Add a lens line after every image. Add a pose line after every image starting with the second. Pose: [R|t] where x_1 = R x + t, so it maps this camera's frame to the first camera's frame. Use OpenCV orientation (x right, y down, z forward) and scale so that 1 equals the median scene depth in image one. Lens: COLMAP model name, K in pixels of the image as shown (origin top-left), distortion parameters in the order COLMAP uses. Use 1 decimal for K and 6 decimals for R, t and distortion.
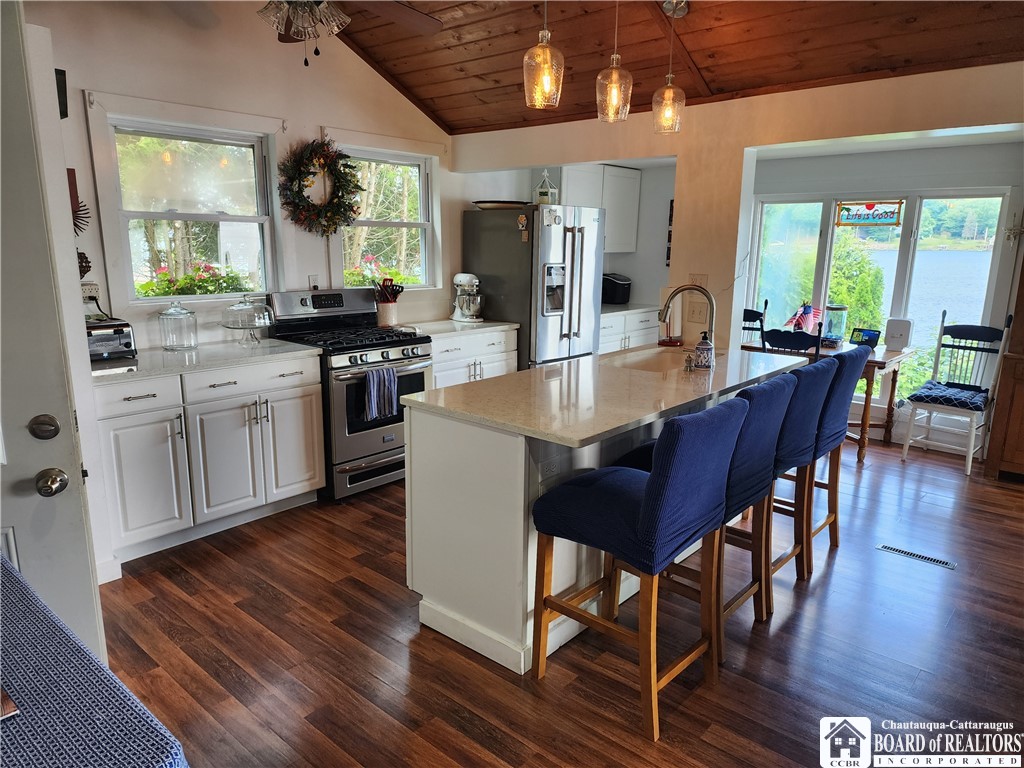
lens RADIAL K [[683.0, 0, 513.0], [0, 683.0, 390.0], [0, 0, 1]] dist [0.071980, -0.059220]
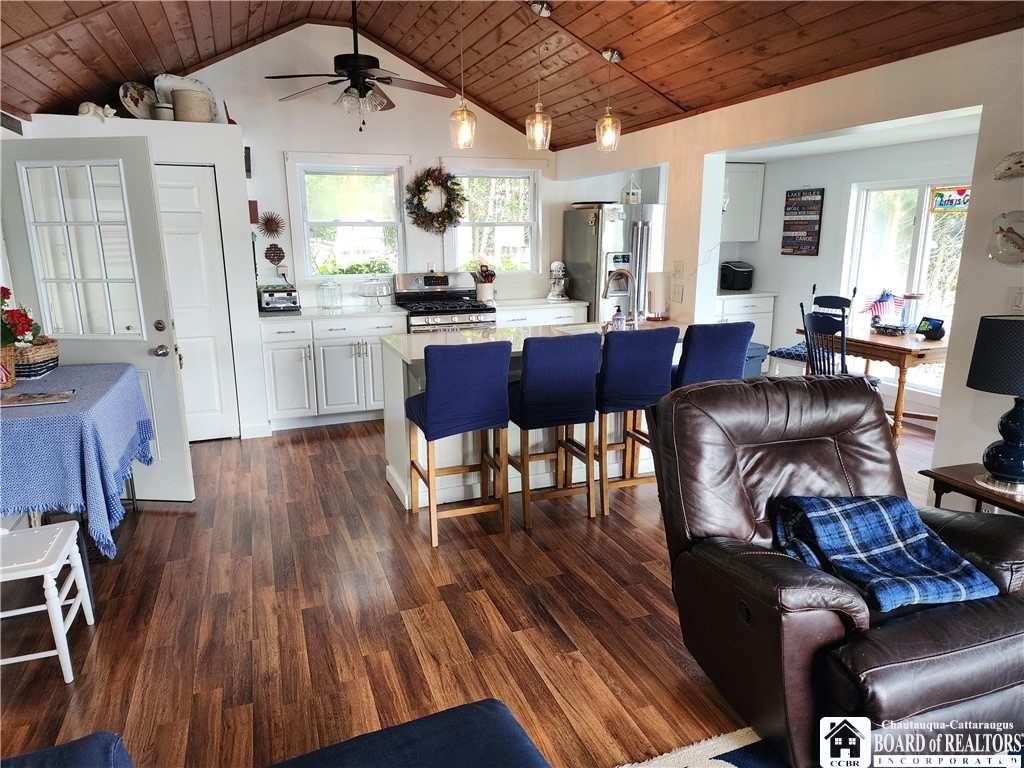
lens RADIAL K [[683.0, 0, 504.9], [0, 683.0, 385.5], [0, 0, 1]] dist [0.071980, -0.059220]
pose [[0.878630, 0.086215, -0.469656, 0.482726], [-0.084076, 0.996131, 0.025572, 0.033760], [0.470044, 0.017019, 0.882479, -0.154828]]
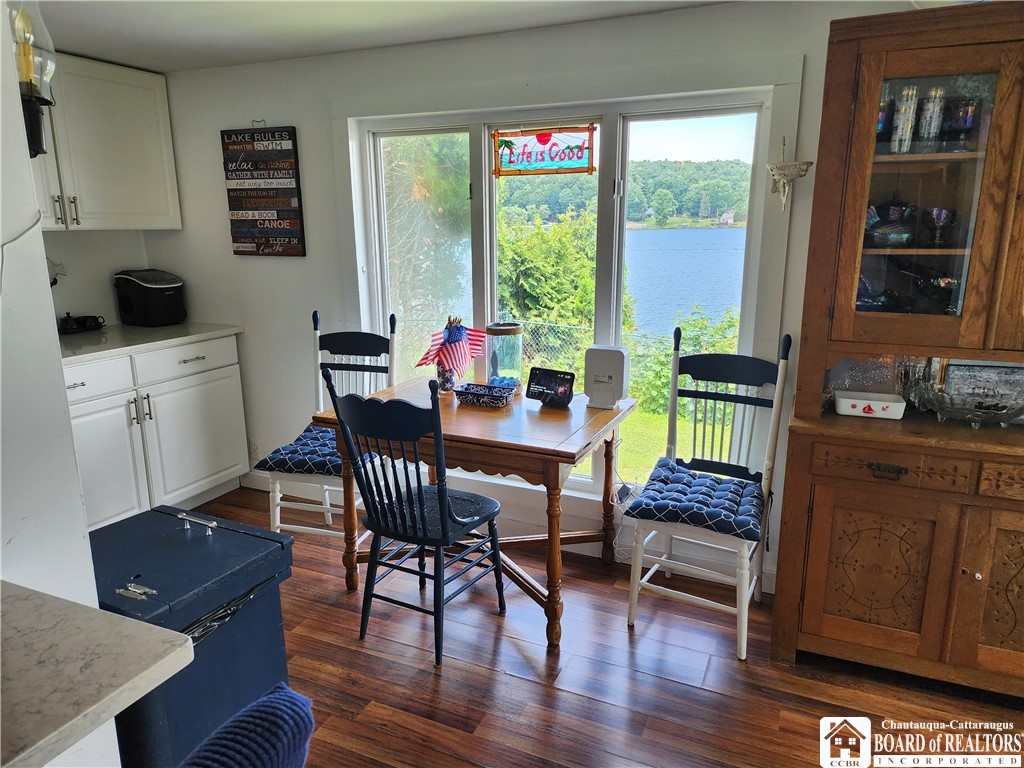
lens RADIAL K [[683.0, 0, 501.7], [0, 683.0, 380.7], [0, 0, 1]] dist [0.071980, -0.059220]
pose [[0.958189, -0.082931, 0.273853, 0.356085], [0.080079, 0.996554, 0.021597, -0.100748], [-0.274701, 0.001236, 0.961529, 0.550936]]
